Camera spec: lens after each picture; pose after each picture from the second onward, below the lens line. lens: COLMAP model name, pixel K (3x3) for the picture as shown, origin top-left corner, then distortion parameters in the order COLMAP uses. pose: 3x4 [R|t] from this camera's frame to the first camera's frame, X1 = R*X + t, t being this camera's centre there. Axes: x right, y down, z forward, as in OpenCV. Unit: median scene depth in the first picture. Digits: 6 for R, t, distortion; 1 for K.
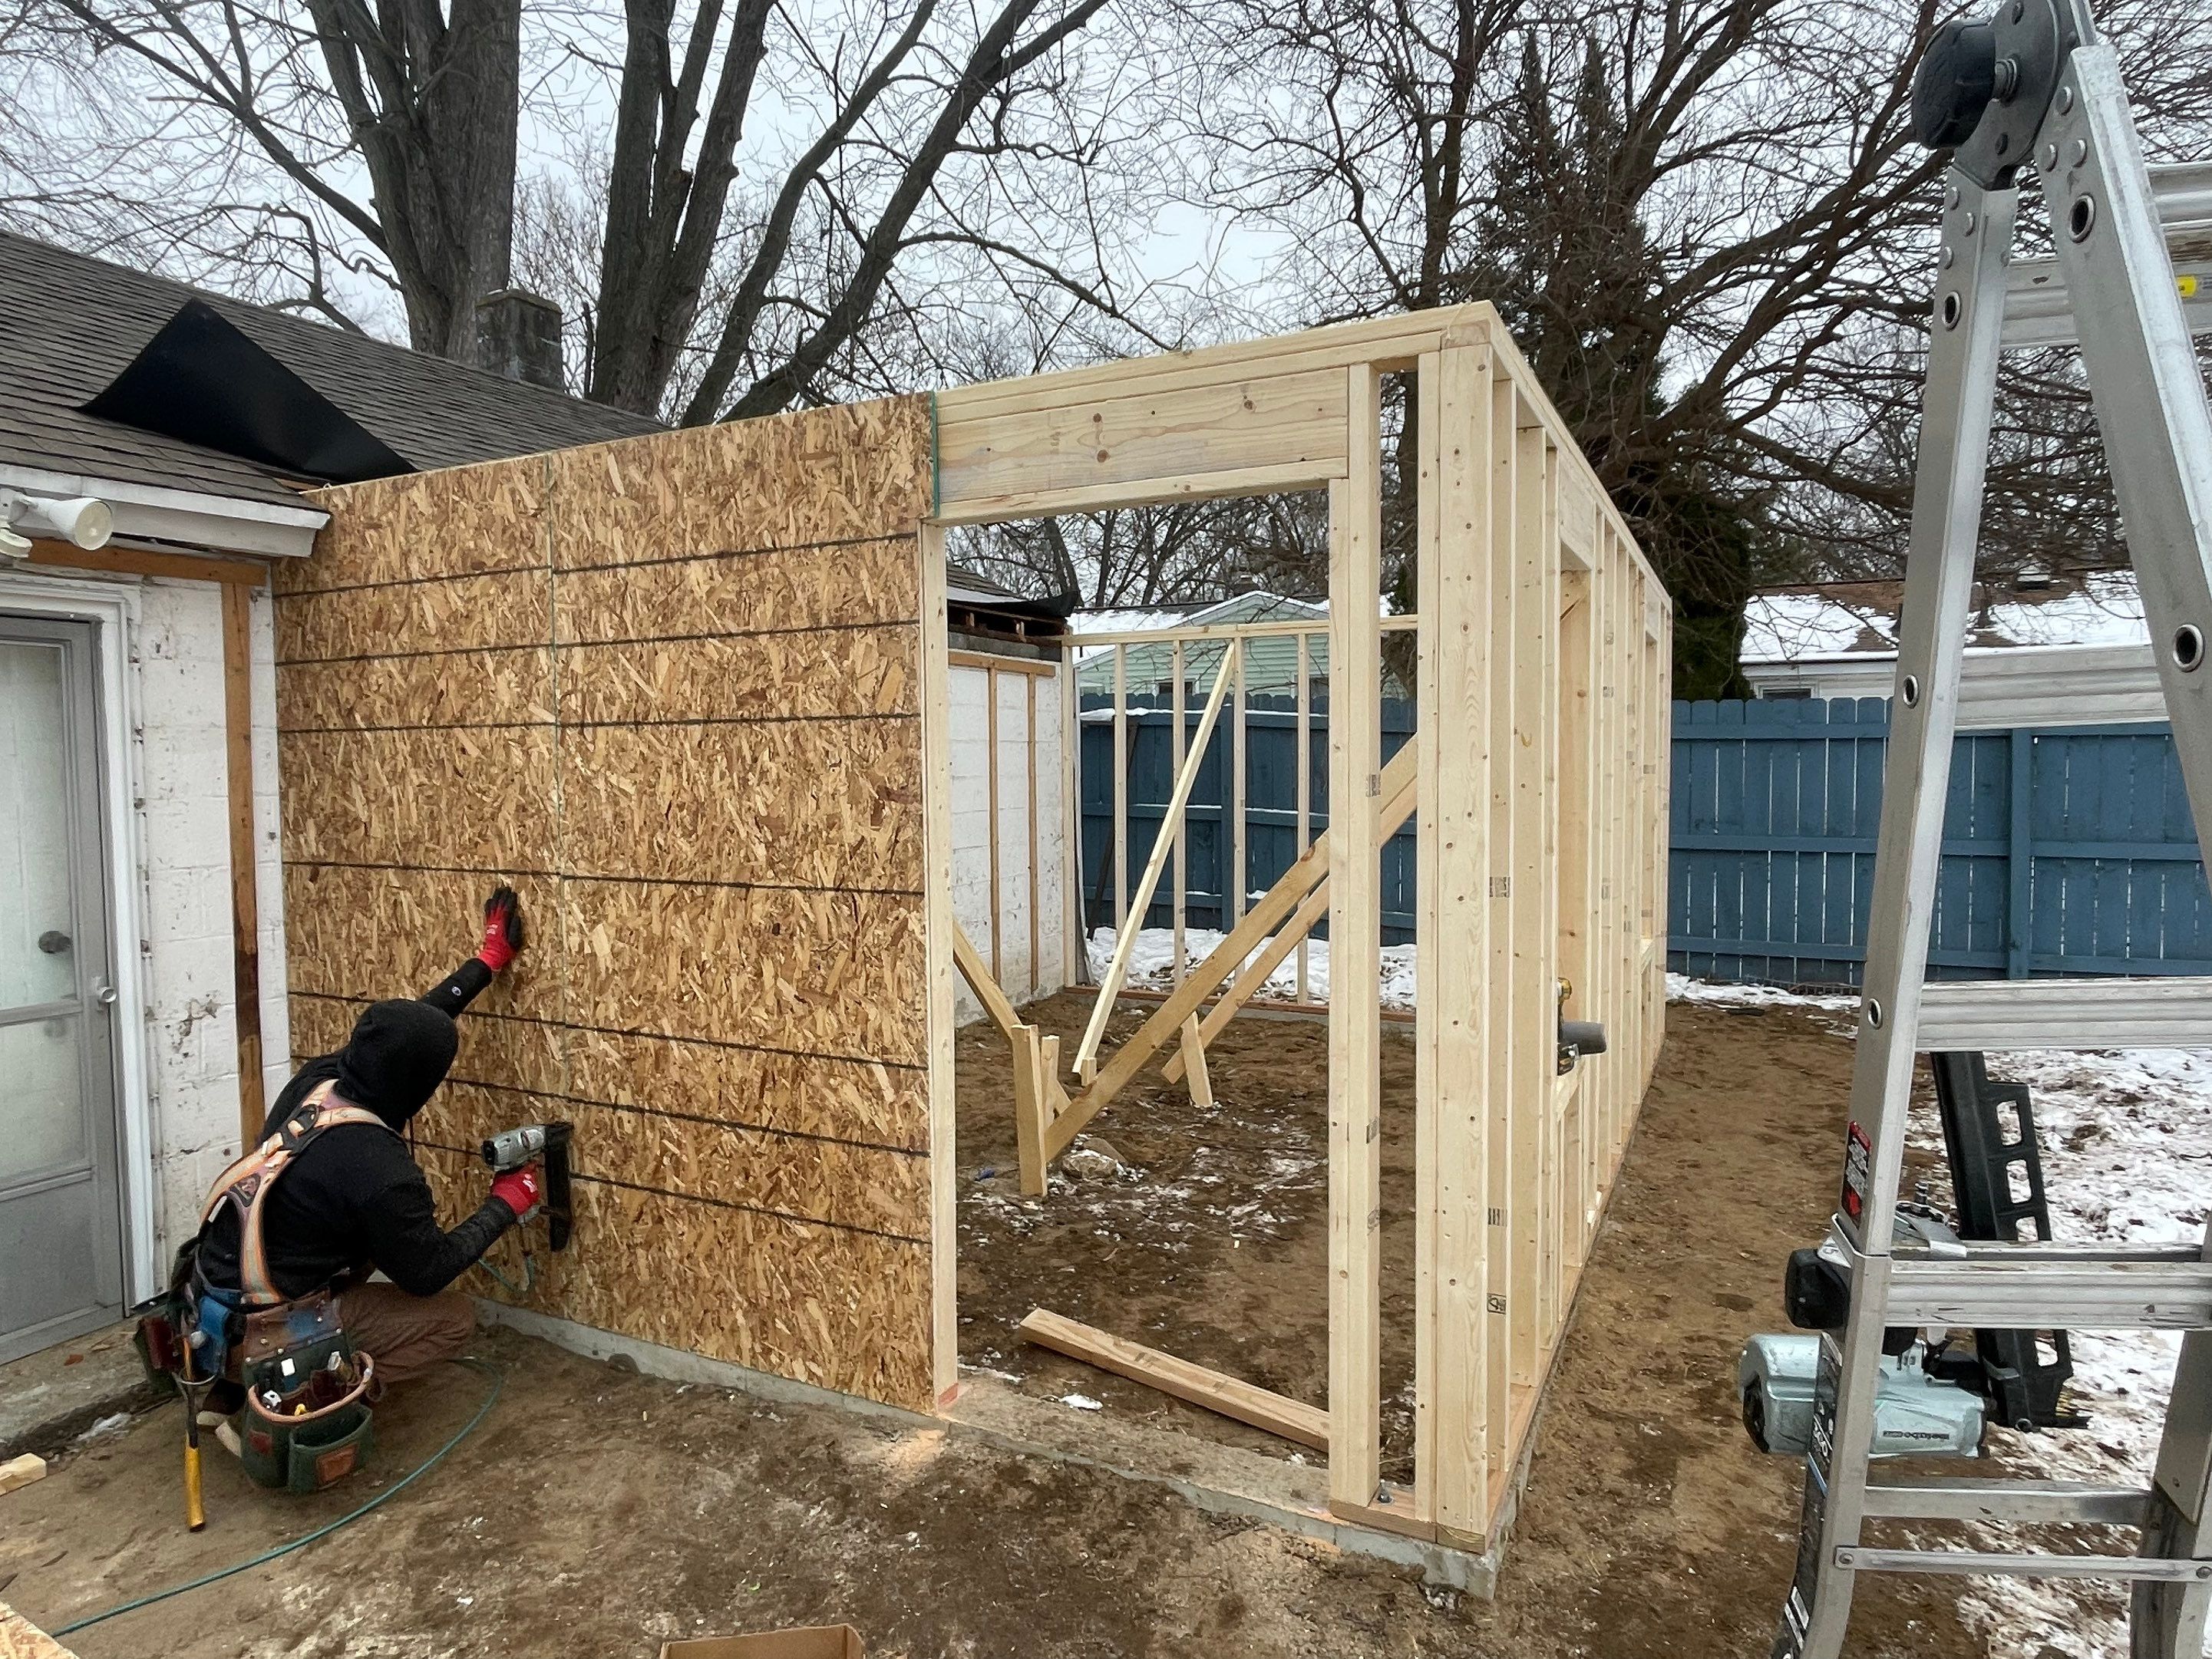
lens RADIAL K [[1302.1, 0, 1101.5], [0, 1302.1, 827.4], [0, 0, 1]] dist [-0.005131, 0.005643]
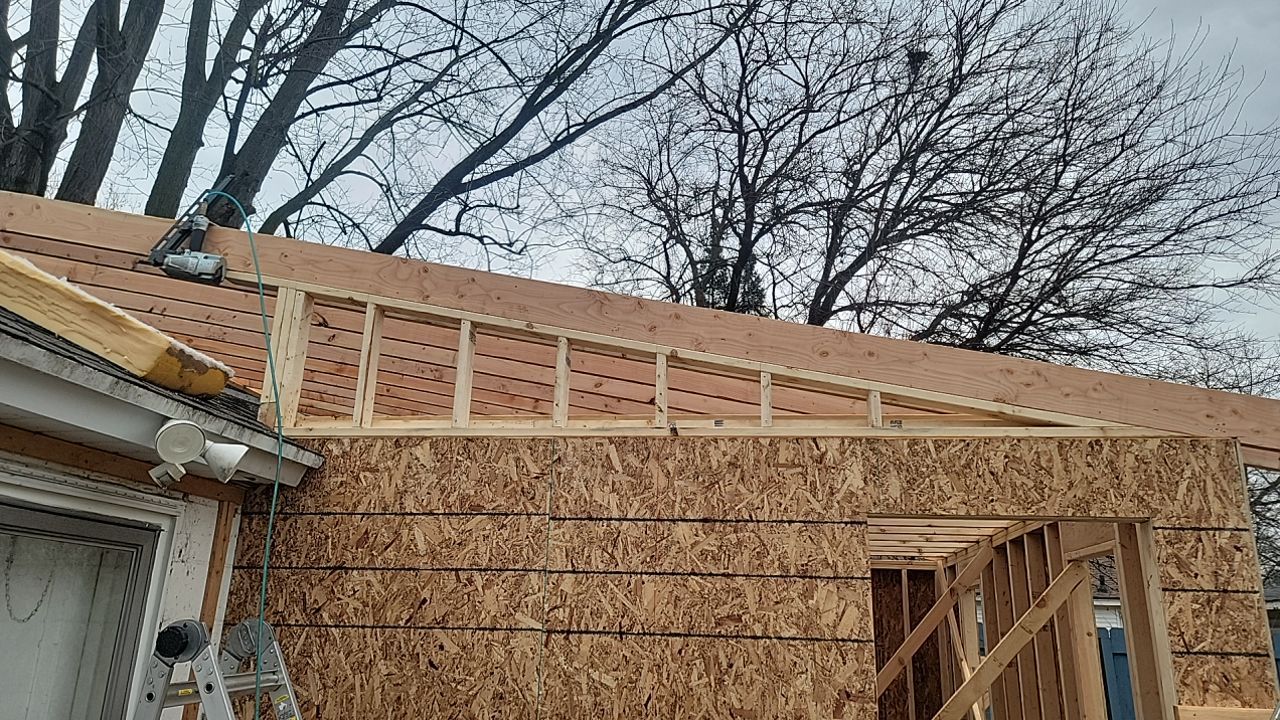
lens RADIAL K [[904.3, 0, 647.8], [0, 904.3, 356.4], [0, 0, 1]] dist [0.076272, -0.031364]
pose [[0.941950, 0.134208, 0.307764, -0.611471], [-0.018405, 0.935899, -0.351789, -0.013214], [-0.335248, 0.325703, 0.884040, 0.023229]]
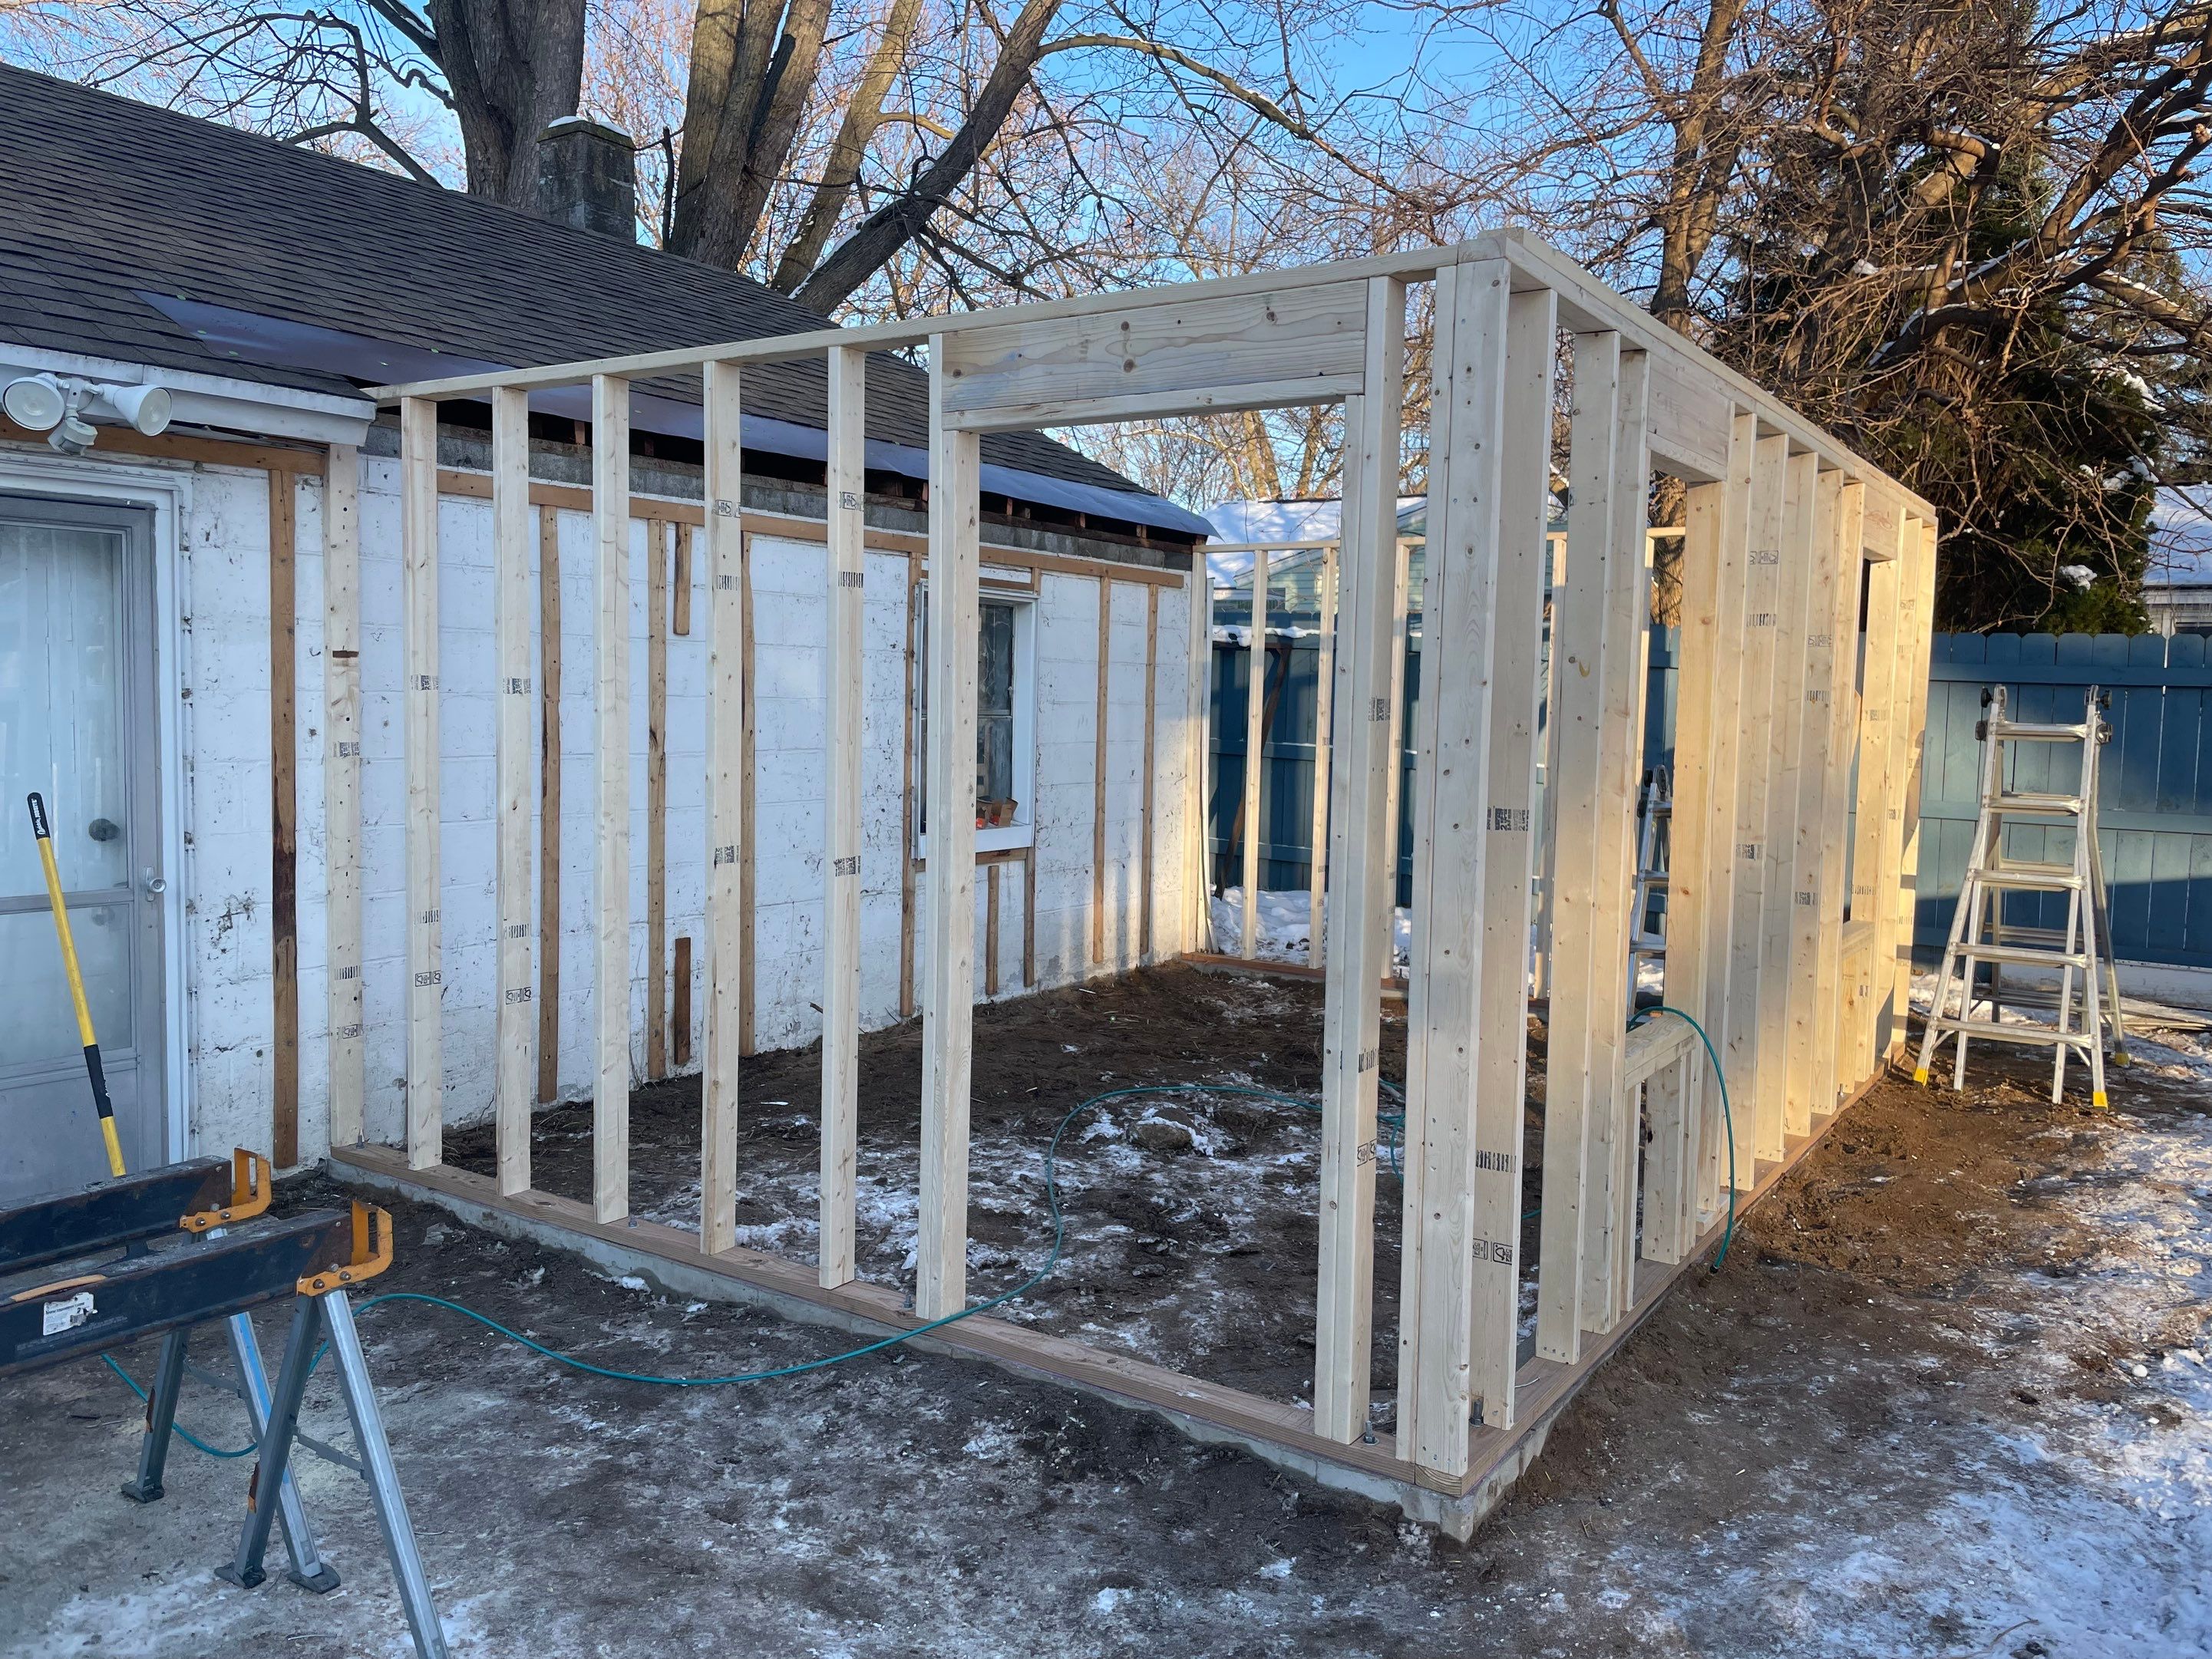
lens RADIAL K [[1666.8, 0, 1113.3], [0, 1666.8, 813.3], [0, 0, 1]] dist [0.037806, -0.021598]
pose [[0.992751, 0.039413, -0.113545, 0.110700], [-0.036995, 0.999043, 0.023328, 0.016969], [0.114356, -0.018958, 0.993259, -0.195398]]
